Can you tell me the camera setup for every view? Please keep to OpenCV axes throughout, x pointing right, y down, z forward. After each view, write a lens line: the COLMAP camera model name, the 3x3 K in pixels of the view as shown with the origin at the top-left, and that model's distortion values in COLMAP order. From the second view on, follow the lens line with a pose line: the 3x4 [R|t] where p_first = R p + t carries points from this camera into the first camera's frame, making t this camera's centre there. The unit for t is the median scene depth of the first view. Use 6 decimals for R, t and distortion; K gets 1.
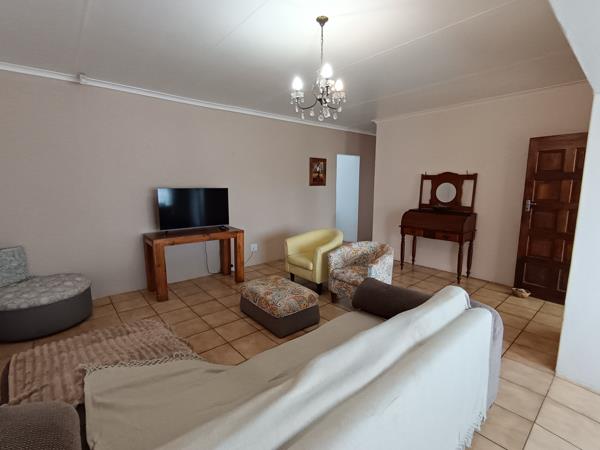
lens RADIAL K [[285.0, 0, 300.4], [0, 285.0, 224.4], [0, 0, 1]] dist [0.005766, -0.000216]
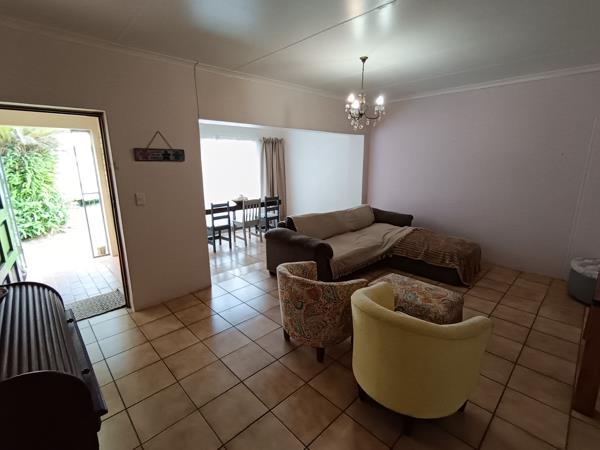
lens RADIAL K [[285.0, 0, 300.4], [0, 285.0, 224.4], [0, 0, 1]] dist [0.005766, -0.000216]
pose [[-0.998173, 0.017479, -0.057840, 0.237832], [-0.004788, 0.931355, 0.364081, -0.220716], [0.060233, 0.363693, -0.929570, 1.267899]]
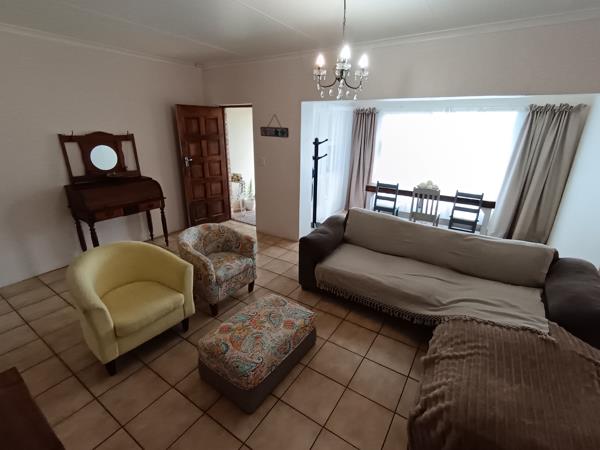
lens RADIAL K [[285.0, 0, 300.4], [0, 285.0, 224.4], [0, 0, 1]] dist [0.005766, -0.000216]
pose [[-0.275010, -0.317498, 0.907505, -0.473472], [0.124133, 0.924274, 0.360982, -0.171438], [-0.953394, 0.211925, -0.214773, 0.726737]]
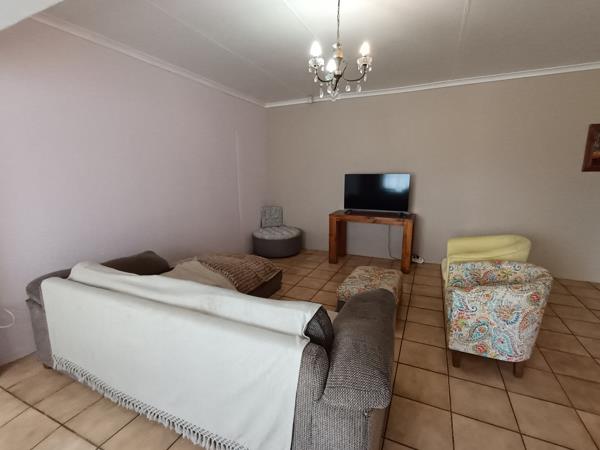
lens RADIAL K [[285.0, 0, 300.4], [0, 285.0, 224.4], [0, 0, 1]] dist [0.005766, -0.000216]
pose [[0.416692, 0.159557, -0.894935, 0.464242], [-0.123630, 0.985276, 0.118100, -0.027586], [0.900602, 0.061429, 0.430283, 0.260541]]
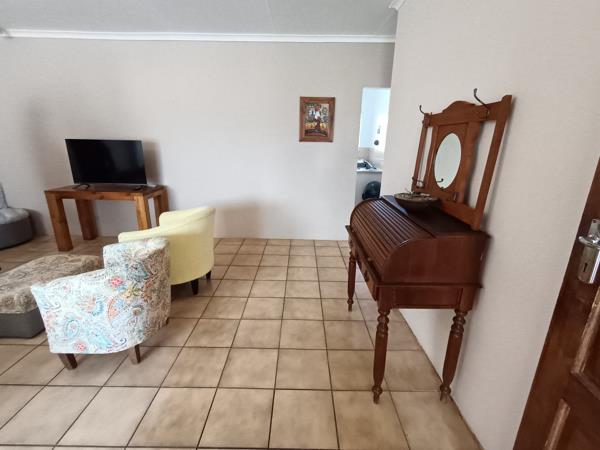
lens RADIAL K [[285.0, 0, 300.4], [0, 285.0, 224.4], [0, 0, 1]] dist [0.005766, -0.000216]
pose [[0.756205, 0.193303, -0.625130, 0.652821], [-0.108698, 0.979204, 0.171301, -0.079741], [0.645243, -0.061588, 0.761491, 0.634889]]
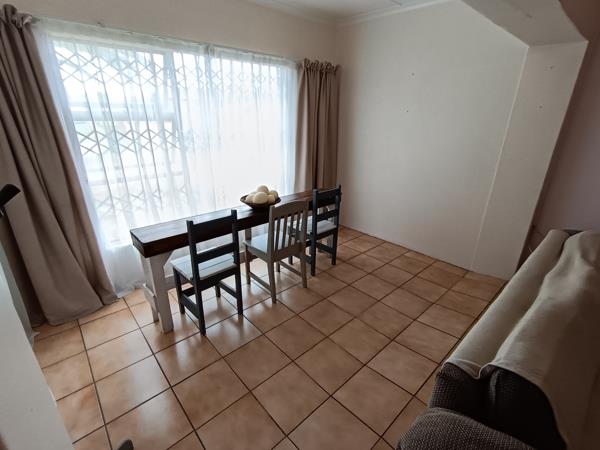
lens RADIAL K [[285.0, 0, 300.4], [0, 285.0, 224.4], [0, 0, 1]] dist [0.005766, -0.000216]
pose [[-0.999594, -0.003294, -0.028305, 0.372193], [-0.016731, 0.871908, 0.489384, -0.085402], [0.023067, 0.489659, -0.871609, 0.529400]]
